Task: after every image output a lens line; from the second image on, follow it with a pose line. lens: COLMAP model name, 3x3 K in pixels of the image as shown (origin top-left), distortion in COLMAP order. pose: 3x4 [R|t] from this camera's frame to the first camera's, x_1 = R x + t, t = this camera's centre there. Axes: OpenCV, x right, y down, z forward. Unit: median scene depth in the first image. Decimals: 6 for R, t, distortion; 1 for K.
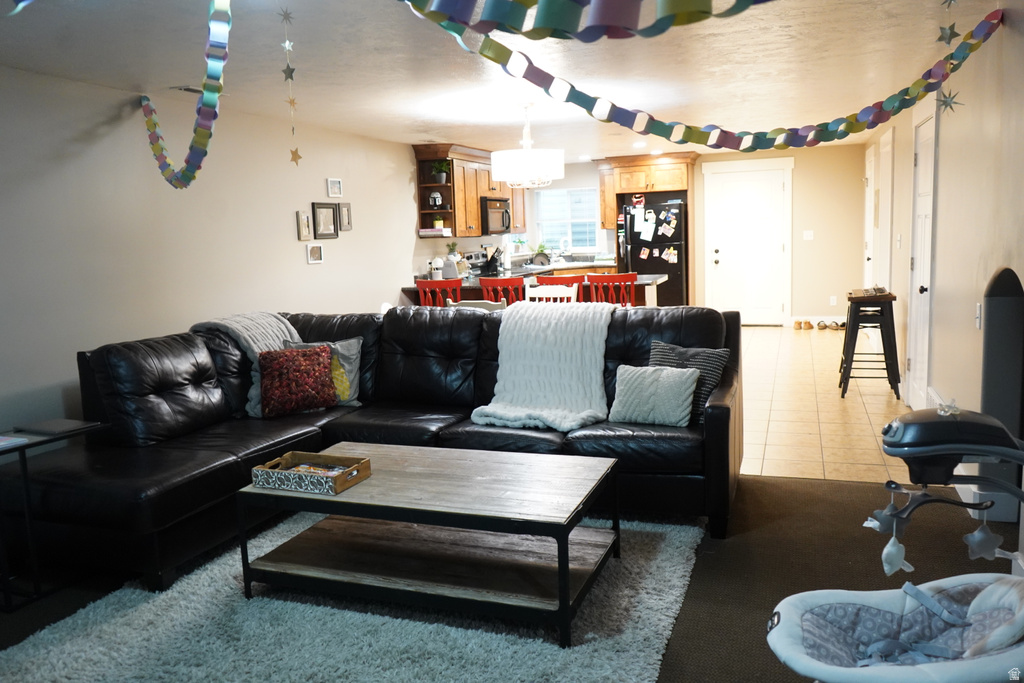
lens RADIAL K [[814.7, 0, 512.3], [0, 814.7, 343.1], [0, 0, 1]] dist [-0.014836, 0.009060]
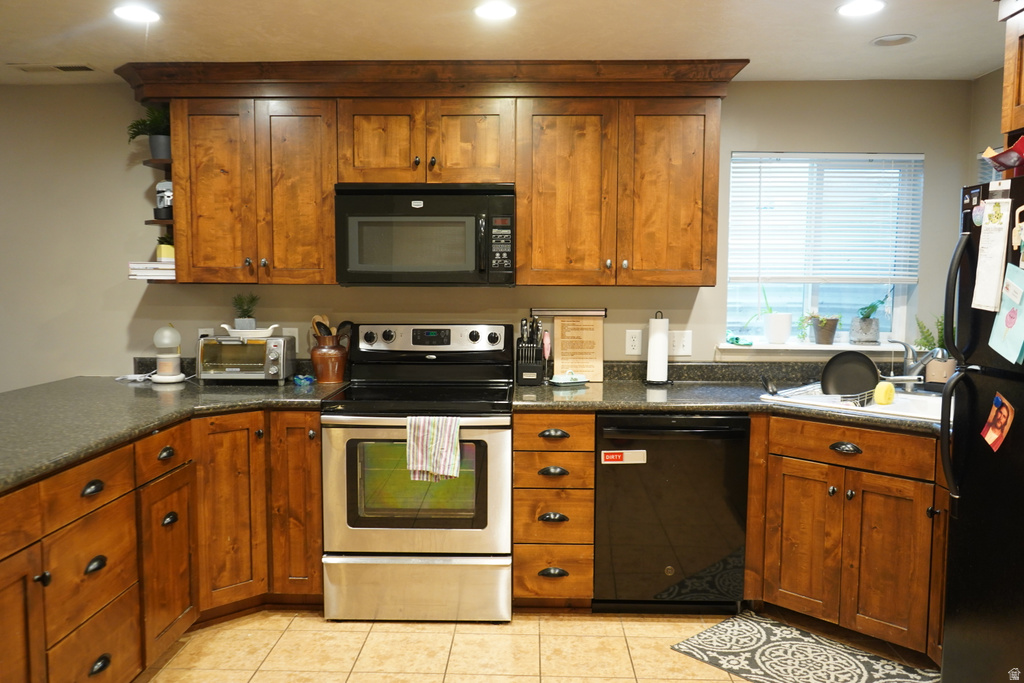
lens RADIAL K [[814.7, 0, 517.4], [0, 814.7, 341.9], [0, 0, 1]] dist [-0.014836, 0.009060]
pose [[0.292898, 0.123527, -0.948131, 0.314591], [-0.149414, 0.985350, 0.082219, -0.128923], [0.944397, 0.117582, 0.307064, 0.830845]]
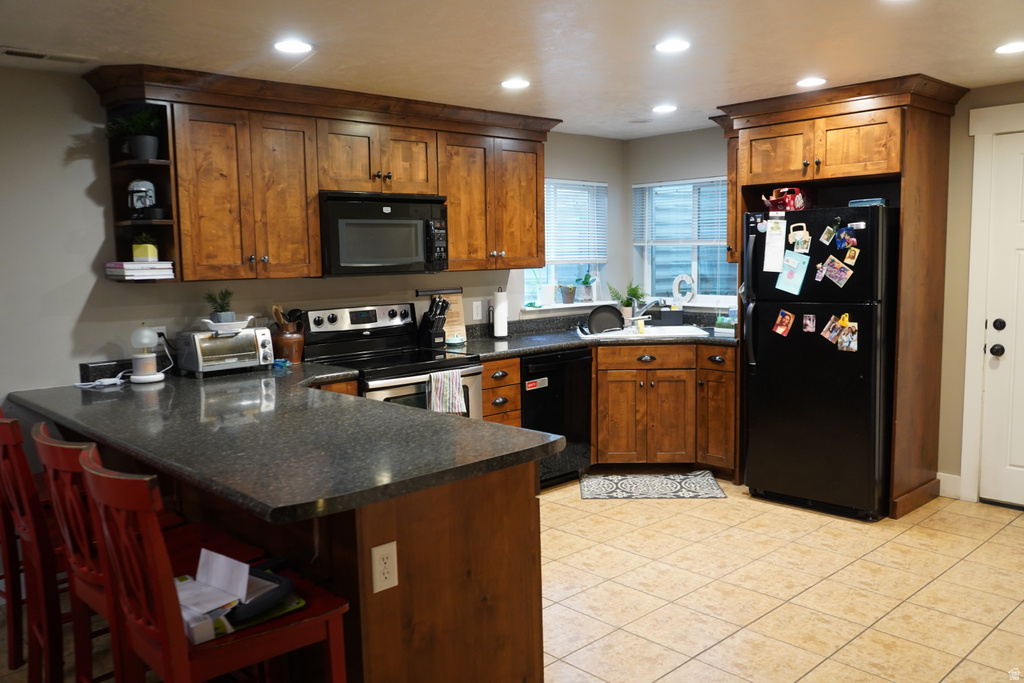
lens RADIAL K [[814.7, 0, 510.4], [0, 814.7, 338.9], [0, 0, 1]] dist [-0.014836, 0.009060]
pose [[0.879121, 0.072378, -0.471072, 0.239865], [-0.081295, 0.996689, 0.001422, -0.091152], [0.469615, 0.037045, 0.882094, 0.555316]]
